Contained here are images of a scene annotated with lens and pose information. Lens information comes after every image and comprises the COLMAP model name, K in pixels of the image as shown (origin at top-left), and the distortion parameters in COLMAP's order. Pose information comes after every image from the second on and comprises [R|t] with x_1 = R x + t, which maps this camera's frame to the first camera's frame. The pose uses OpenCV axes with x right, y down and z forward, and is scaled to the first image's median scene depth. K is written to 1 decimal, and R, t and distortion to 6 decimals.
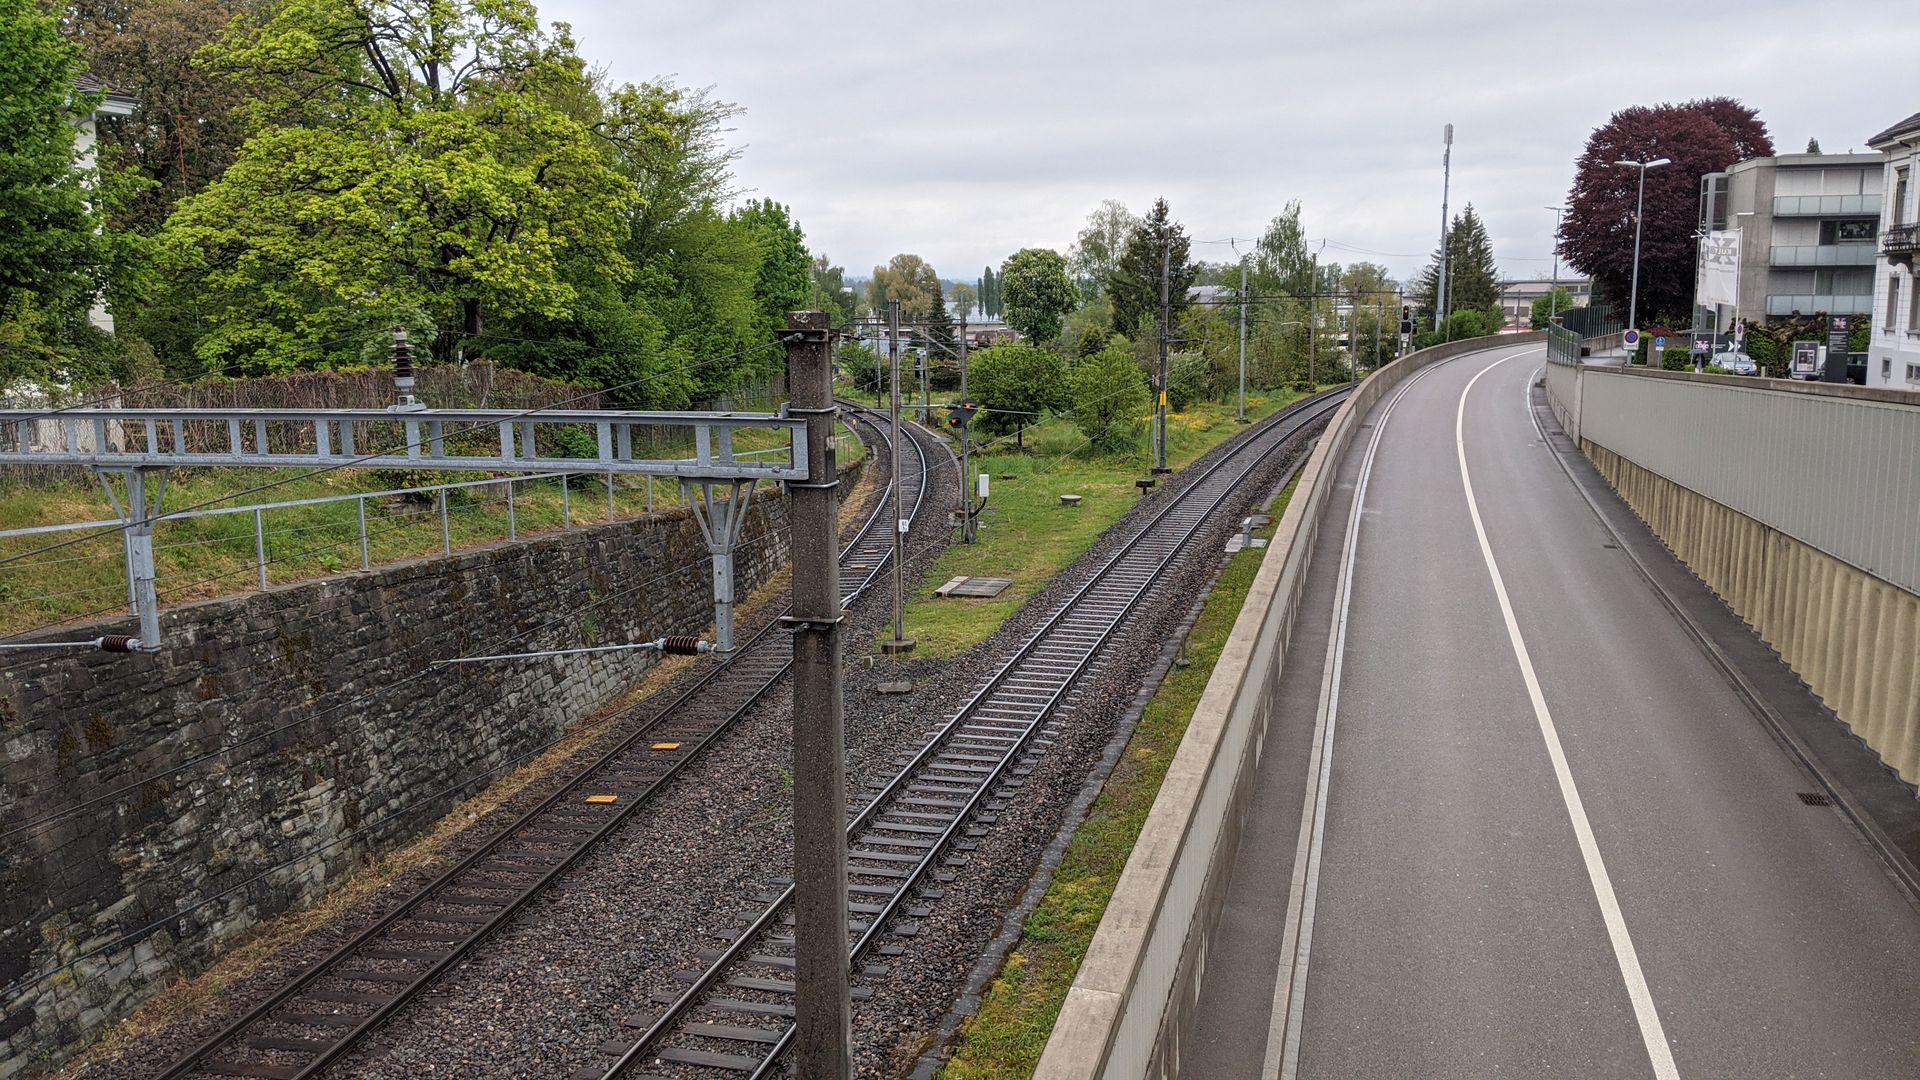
lens RADIAL K [[1510.2, 0, 974.2], [0, 1510.2, 536.9], [0, 0, 1]] dist [0.217206, -0.452668]
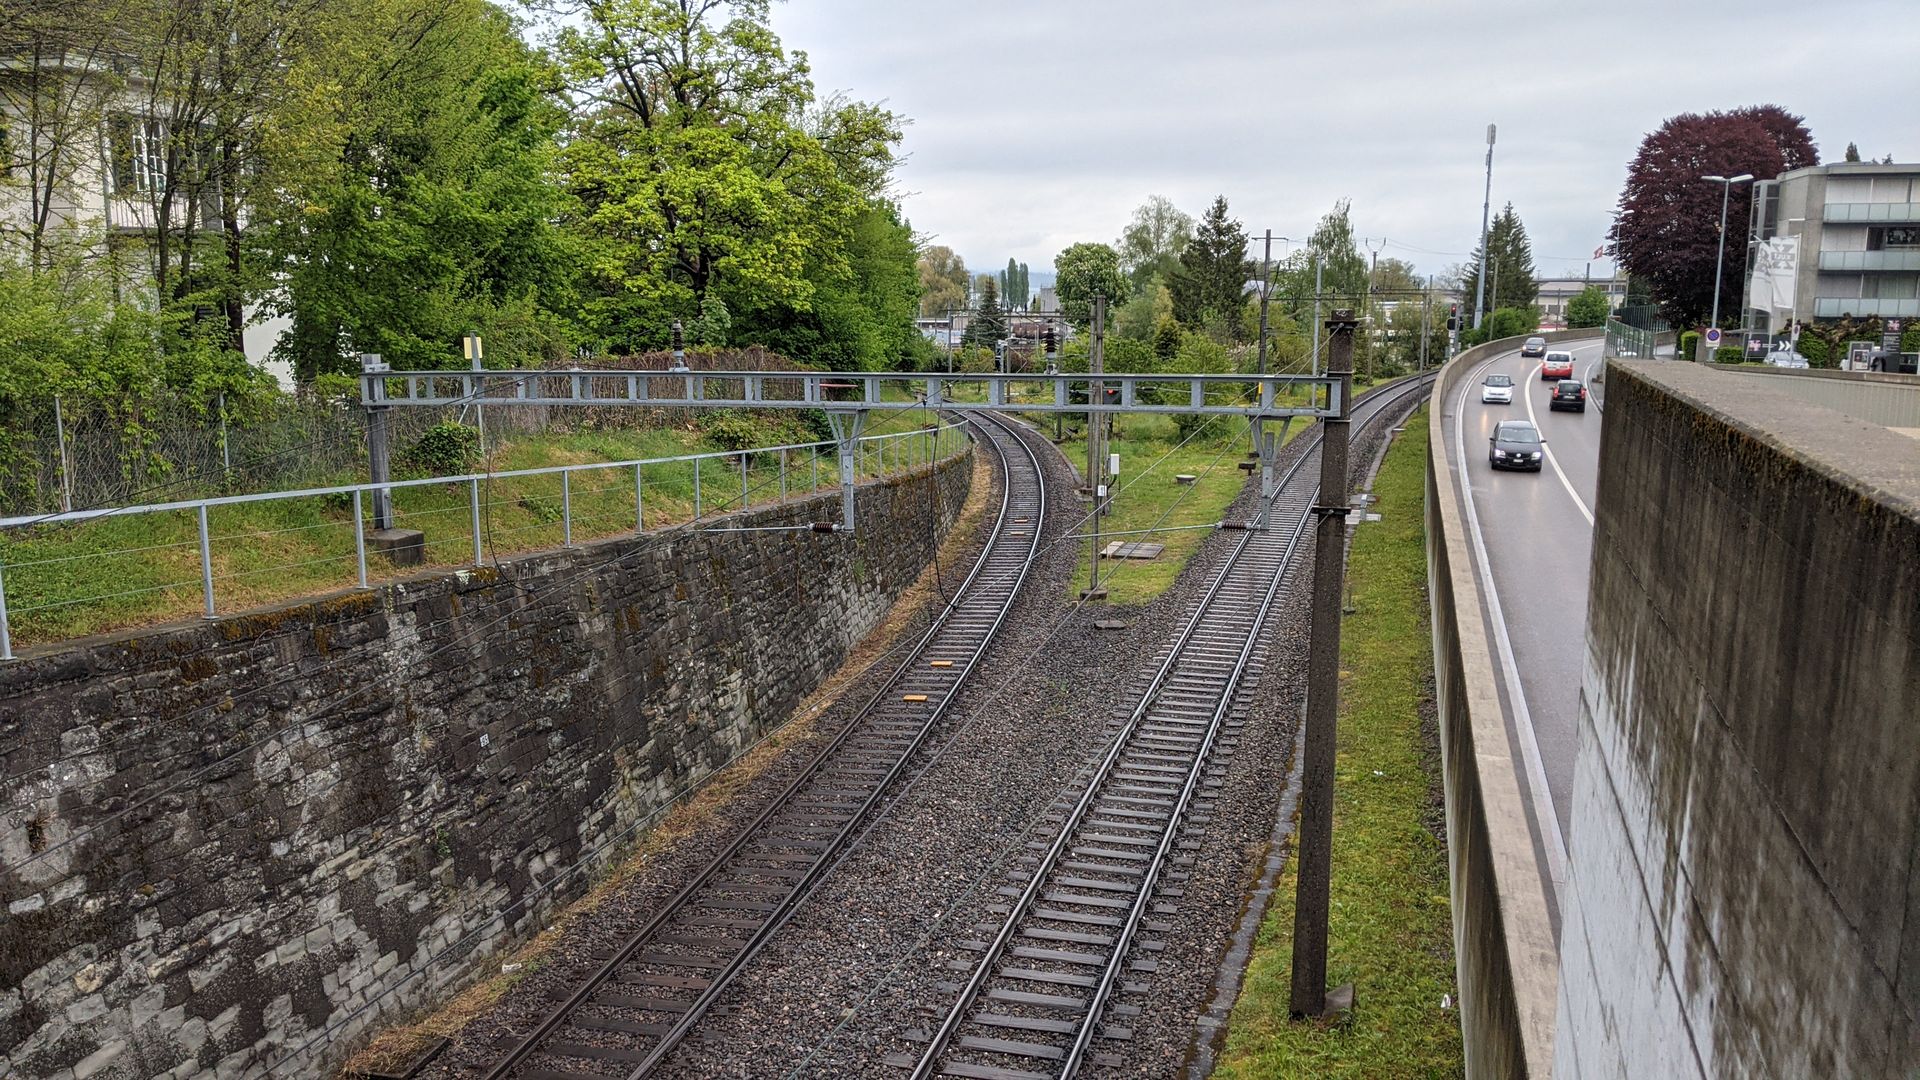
lens RADIAL K [[1549.2, 0, 958.1], [0, 1549.2, 569.1], [0, 0, 1]] dist [0.223112, -0.404895]
pose [[0.999908, 0.013325, 0.002523, -0.158340], [-0.013377, 0.999671, 0.021868, 0.027931], [-0.002231, -0.021899, 0.999758, -0.197026]]
